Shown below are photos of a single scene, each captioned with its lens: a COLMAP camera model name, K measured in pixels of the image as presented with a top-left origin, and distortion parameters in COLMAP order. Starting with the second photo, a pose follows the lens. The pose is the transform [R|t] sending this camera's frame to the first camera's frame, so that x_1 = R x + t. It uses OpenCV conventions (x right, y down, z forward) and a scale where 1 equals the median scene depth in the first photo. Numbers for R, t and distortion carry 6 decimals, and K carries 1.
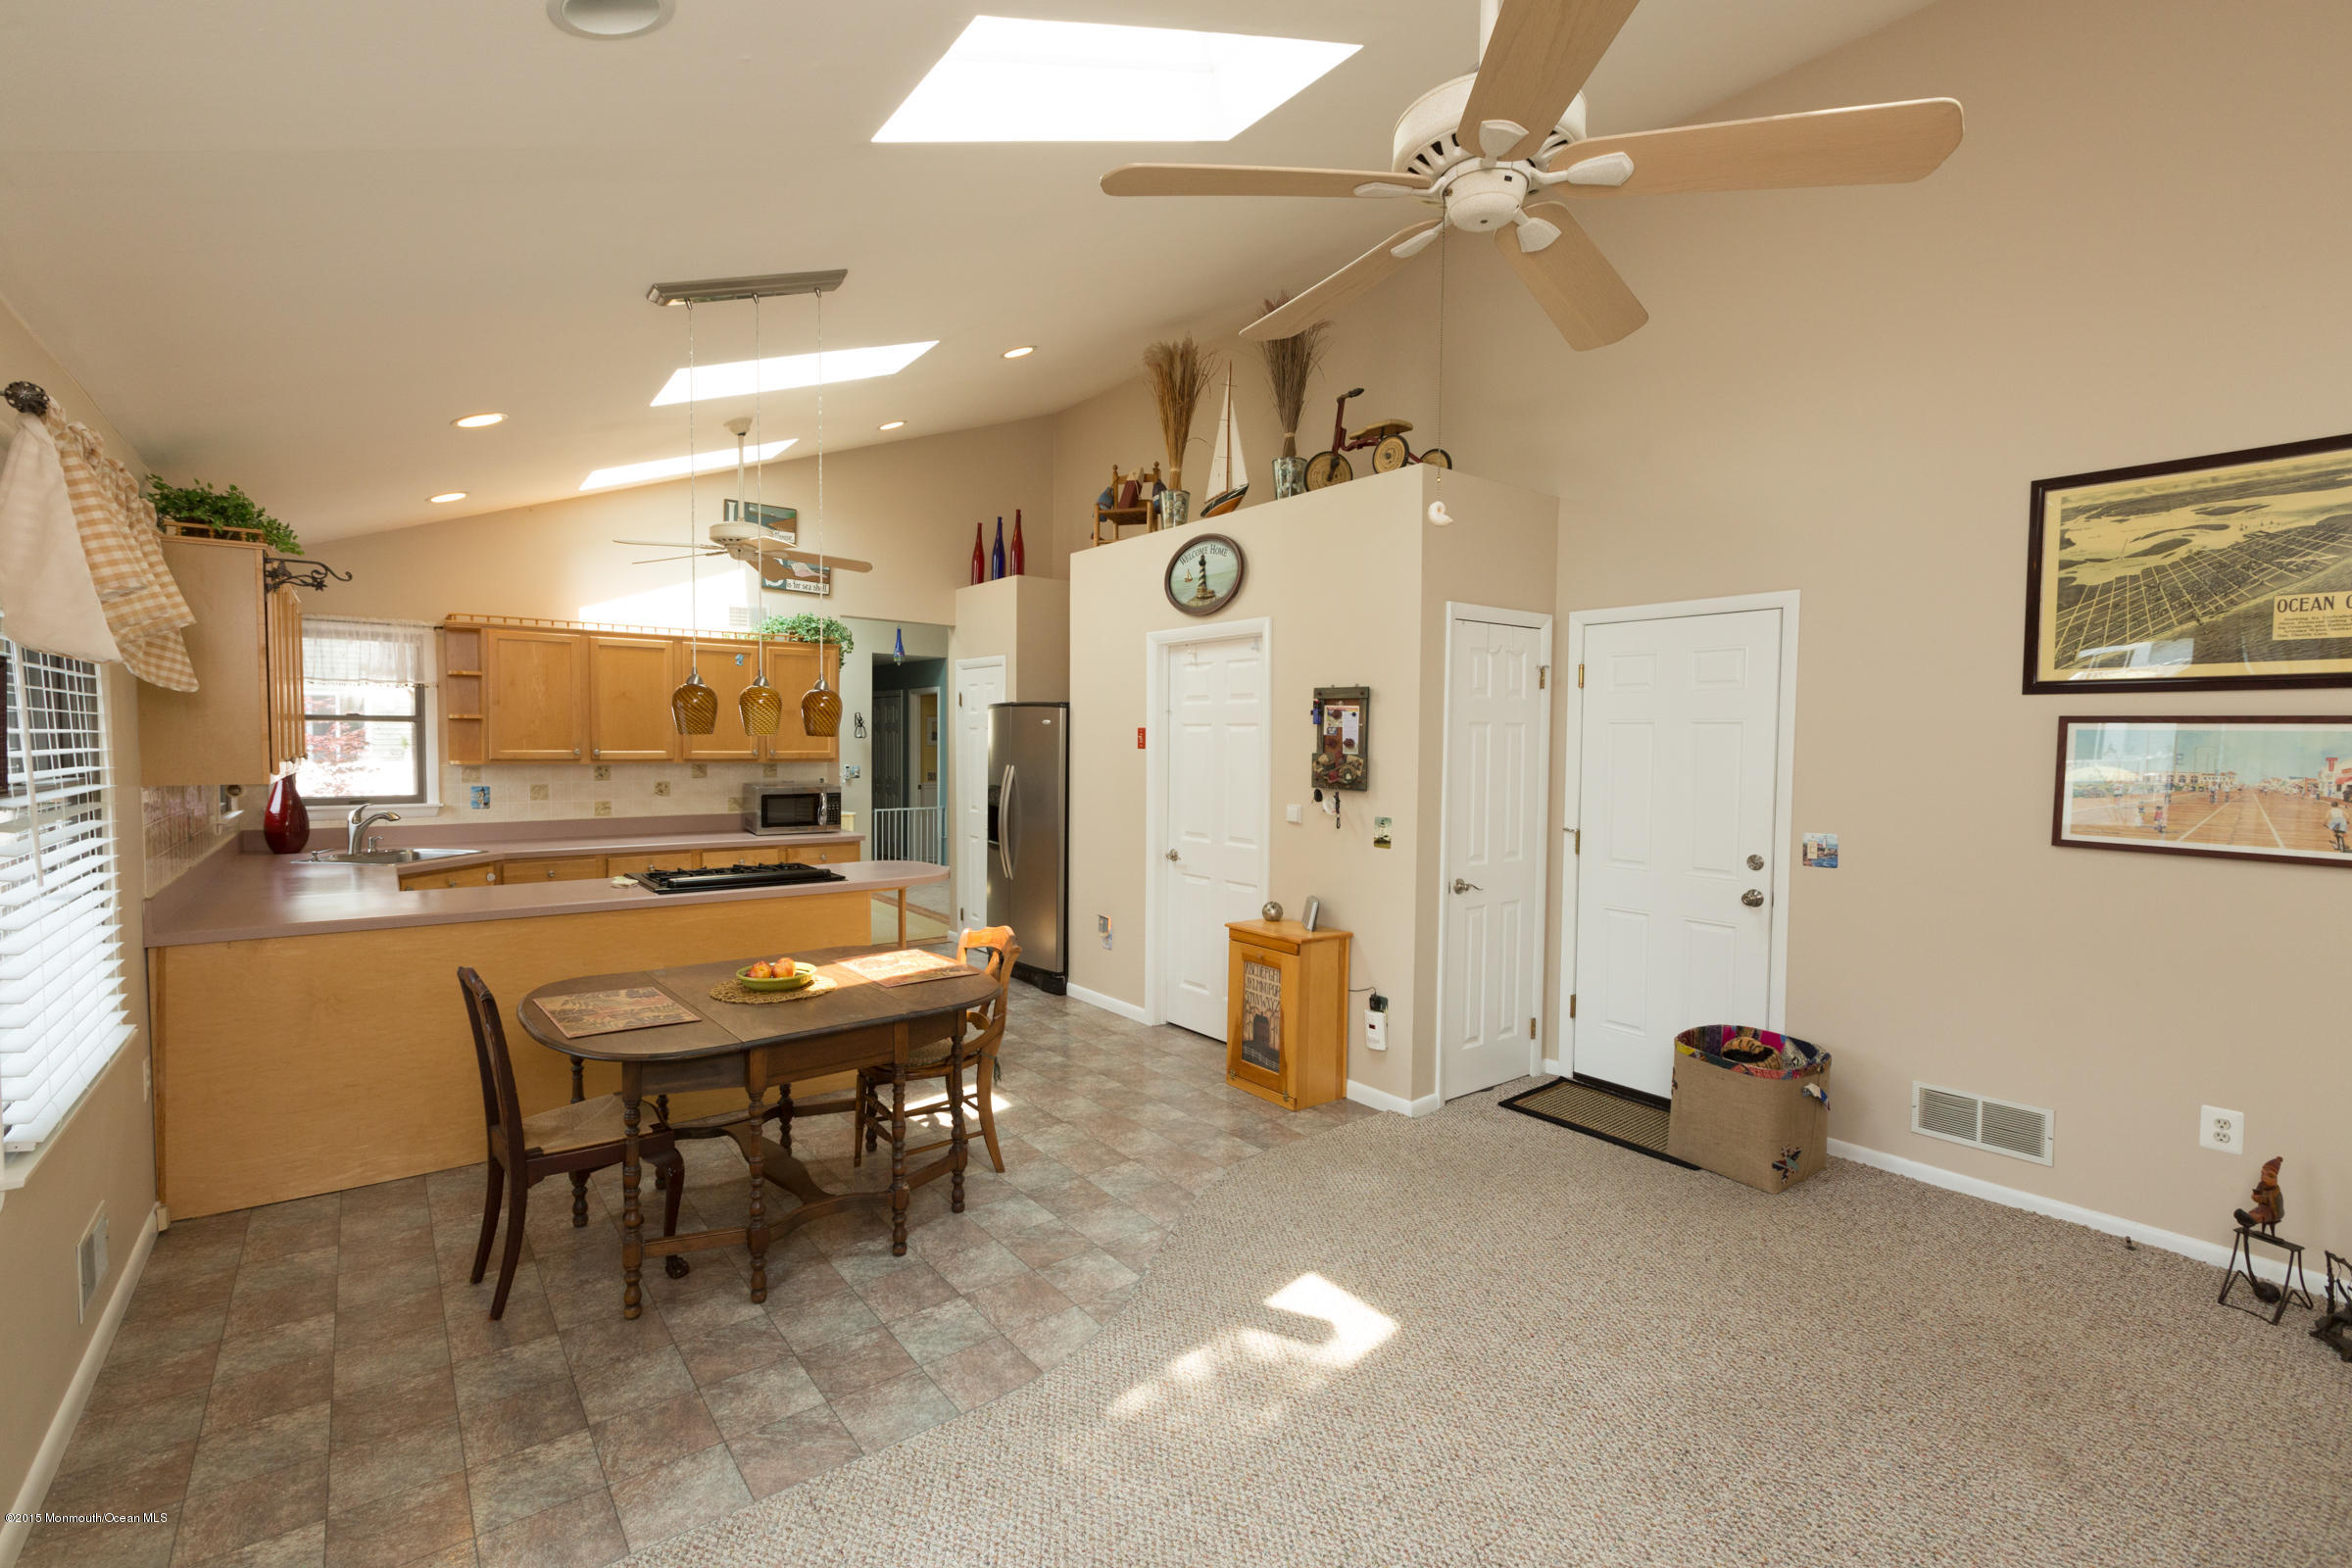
lens RADIAL K [[1042.0, 0, 1176.3], [0, 1042.0, 784.4], [0, 0, 1]] dist [0.002284, -0.002379]
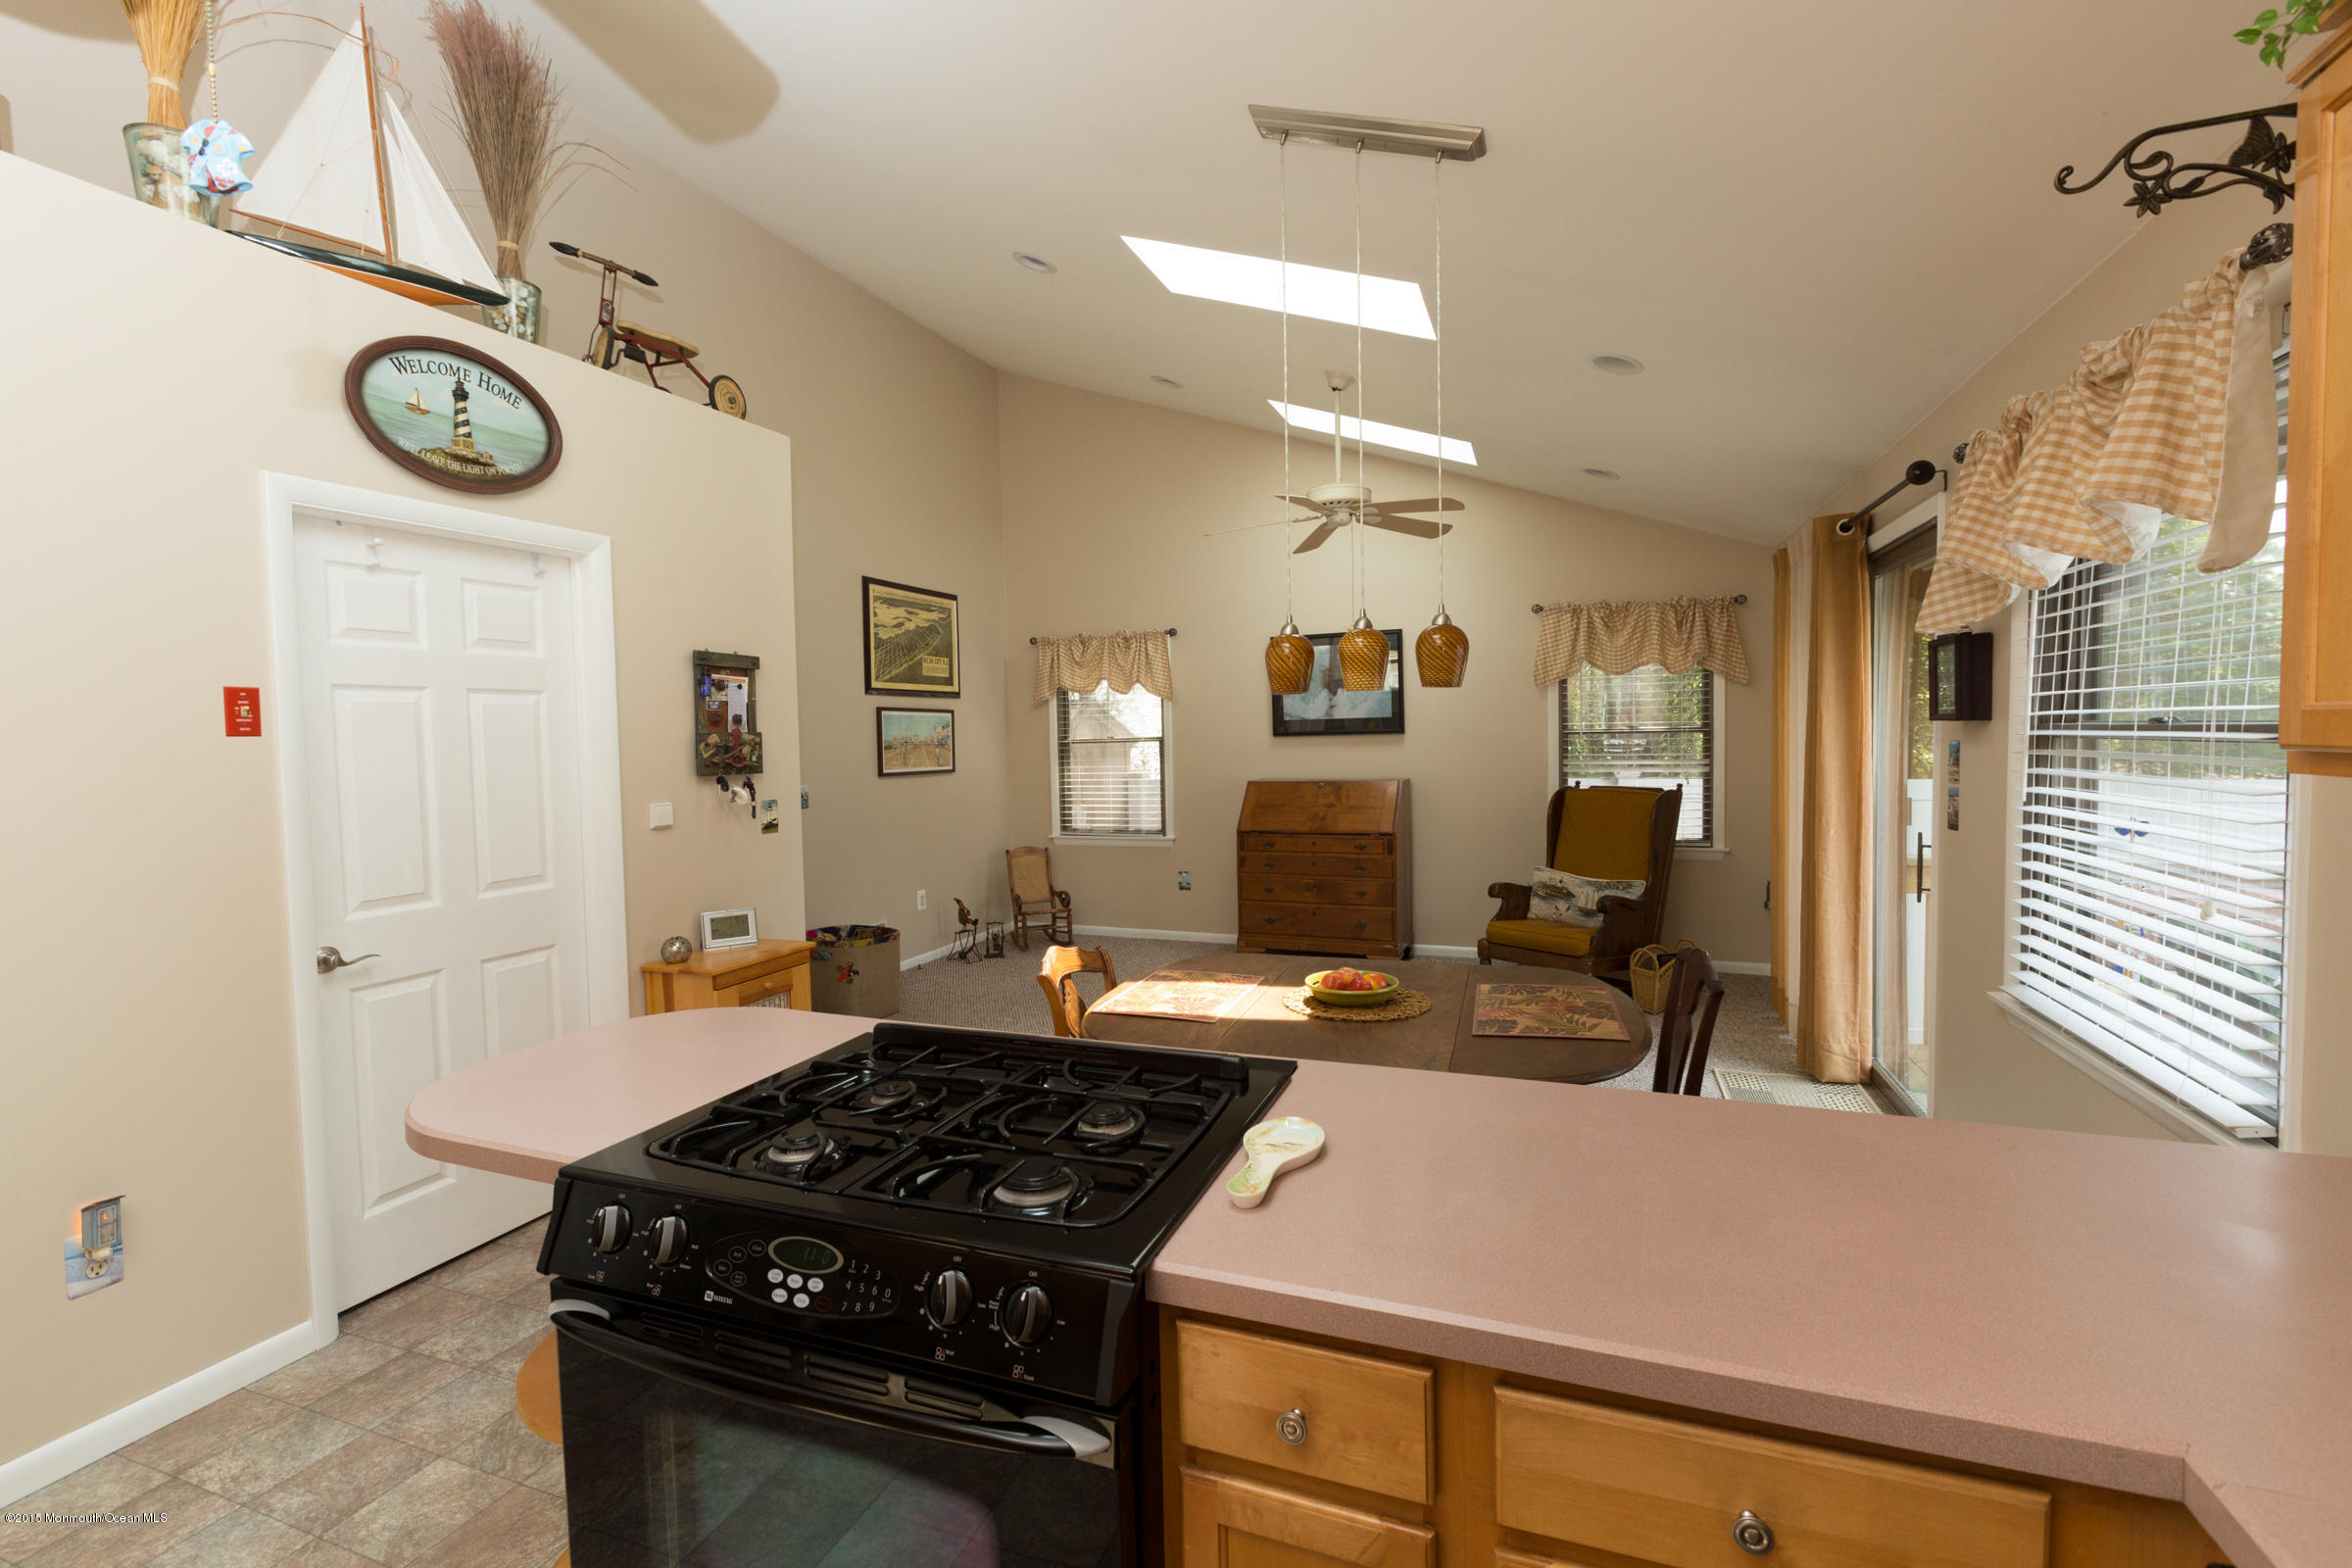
lens RADIAL K [[1042.0, 0, 1176.6], [0, 1042.0, 787.3], [0, 0, 1]] dist [0.002284, -0.002379]
pose [[-0.529885, -0.042656, 0.846996, -0.851890], [0.051993, 0.995222, 0.082648, -0.040971], [-0.846474, 0.087832, -0.525135, 1.289807]]
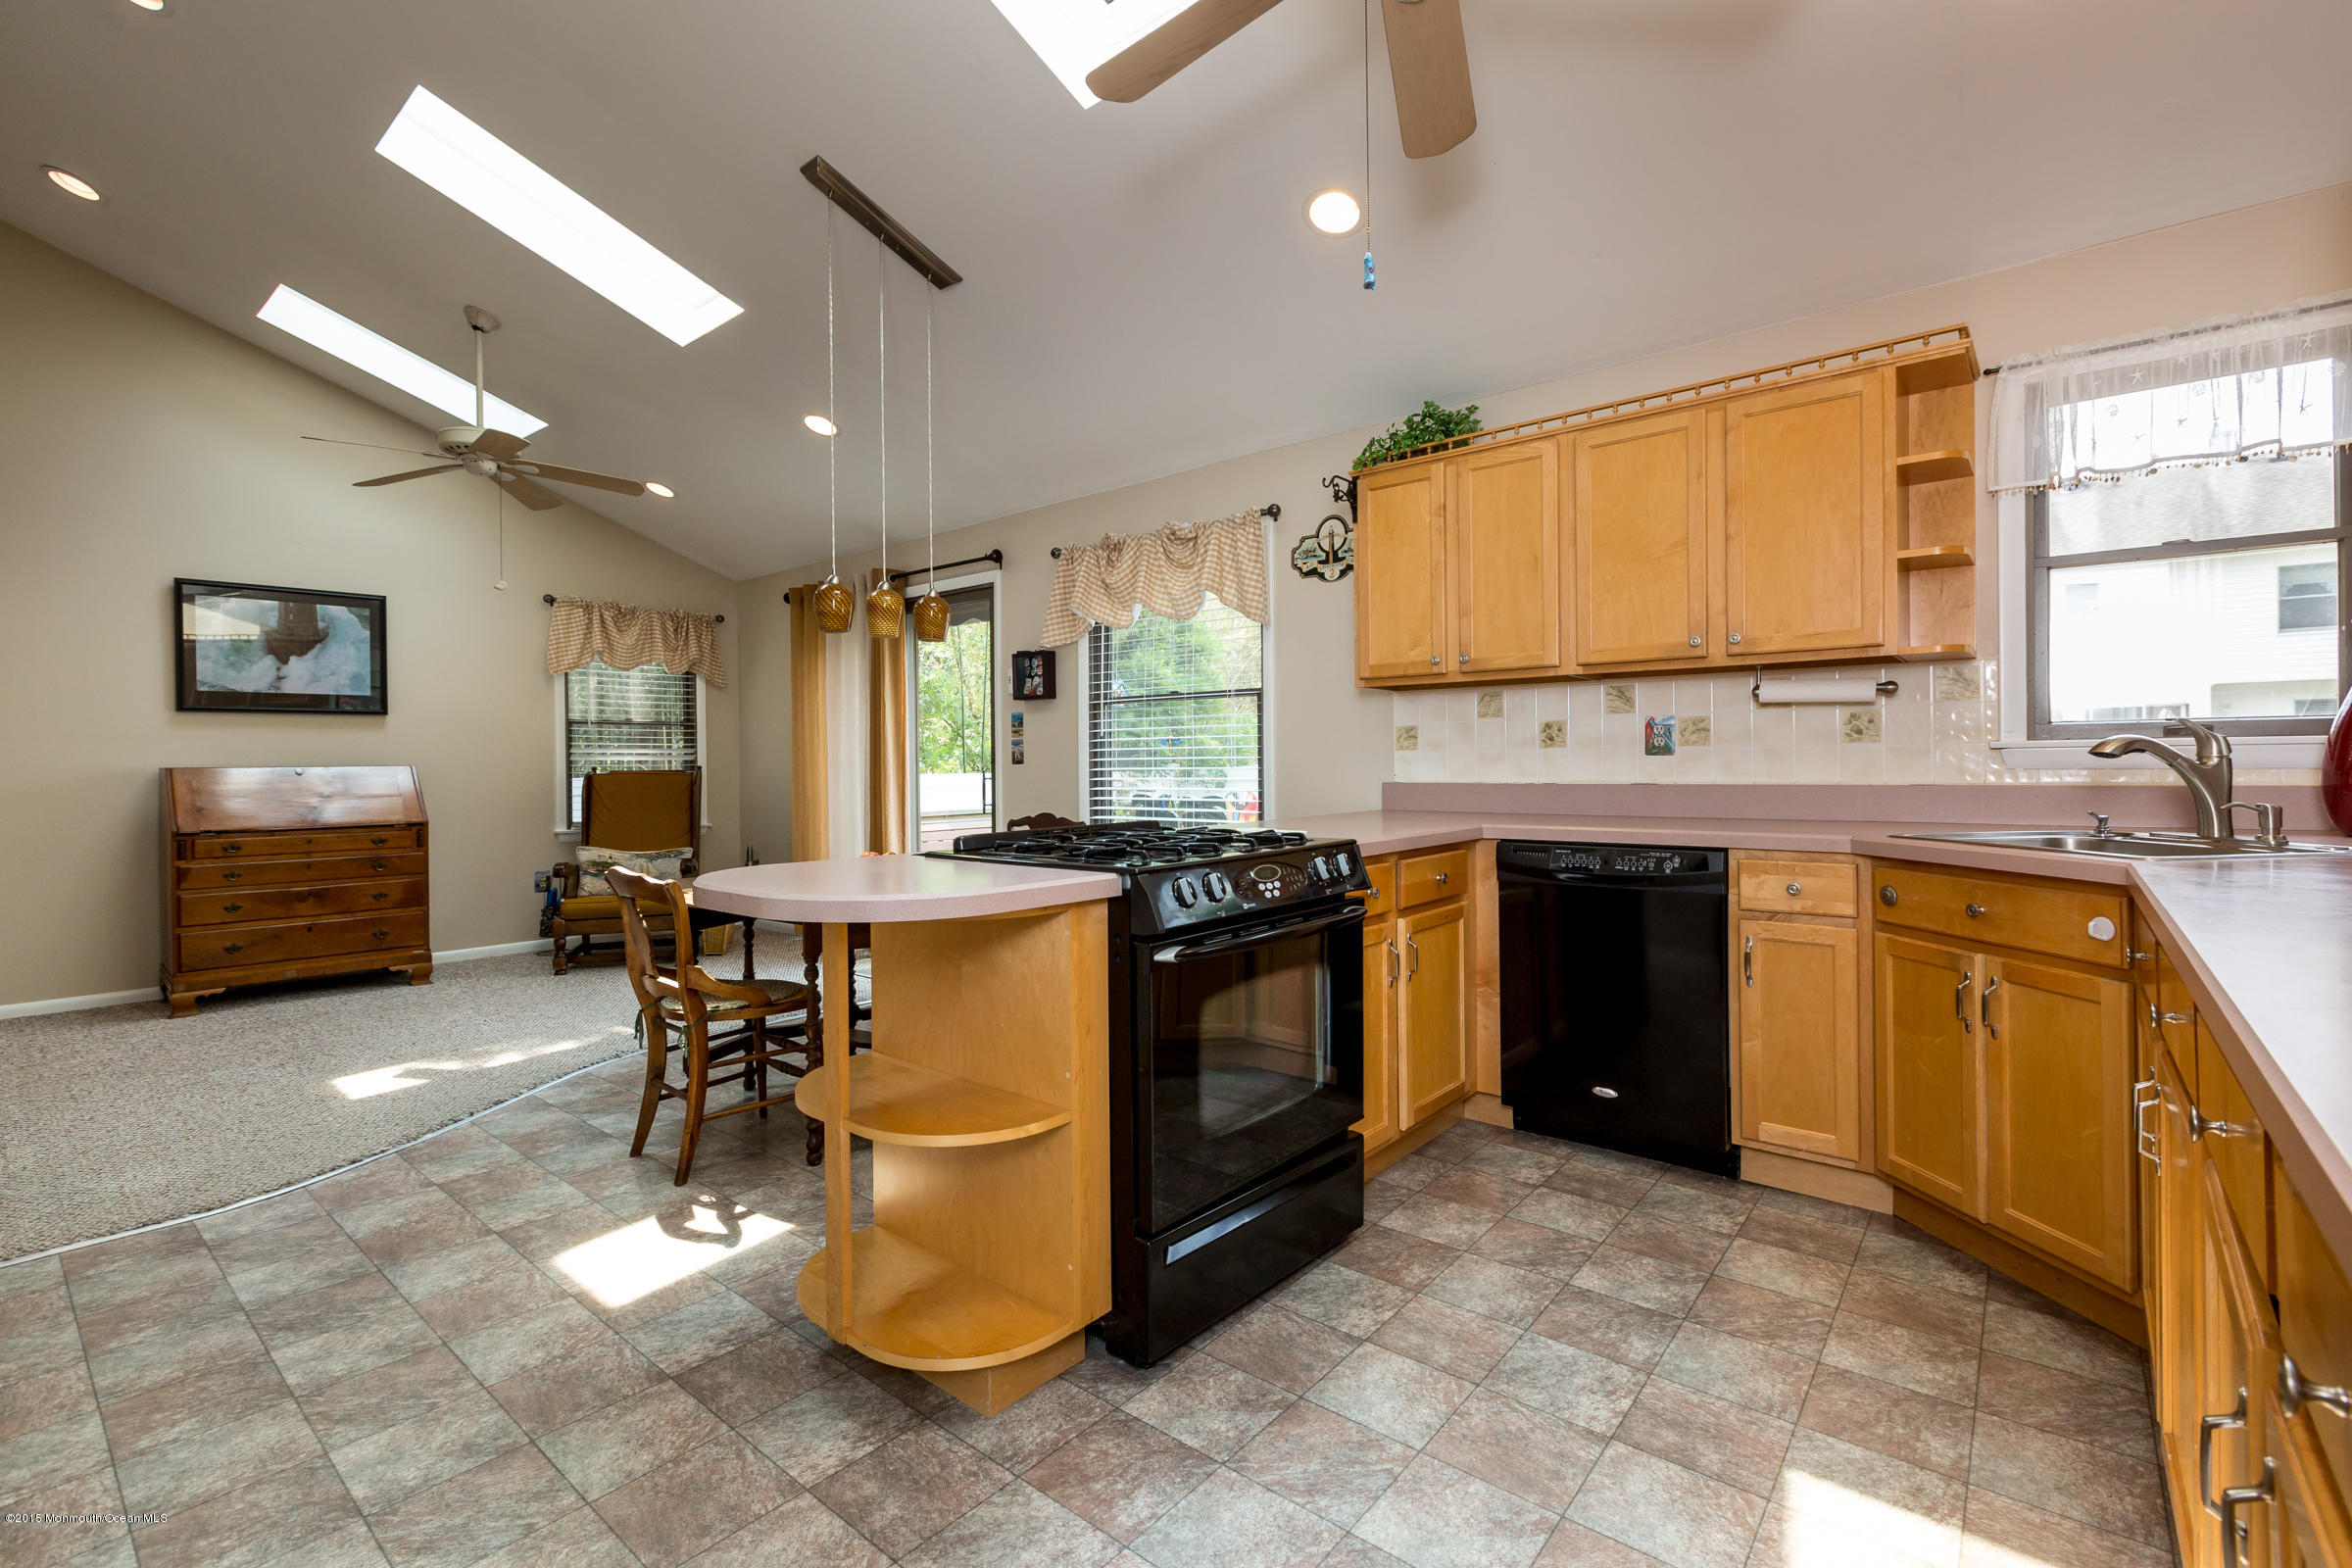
lens RADIAL K [[1042.0, 0, 1204.0], [0, 1042.0, 772.3], [0, 0, 1]] dist [0.002284, -0.002379]
pose [[-0.975310, 0.008634, -0.220671, -0.409513], [-0.003850, 0.998419, 0.056080, 0.024988], [0.220806, 0.055544, -0.973735, 1.810648]]
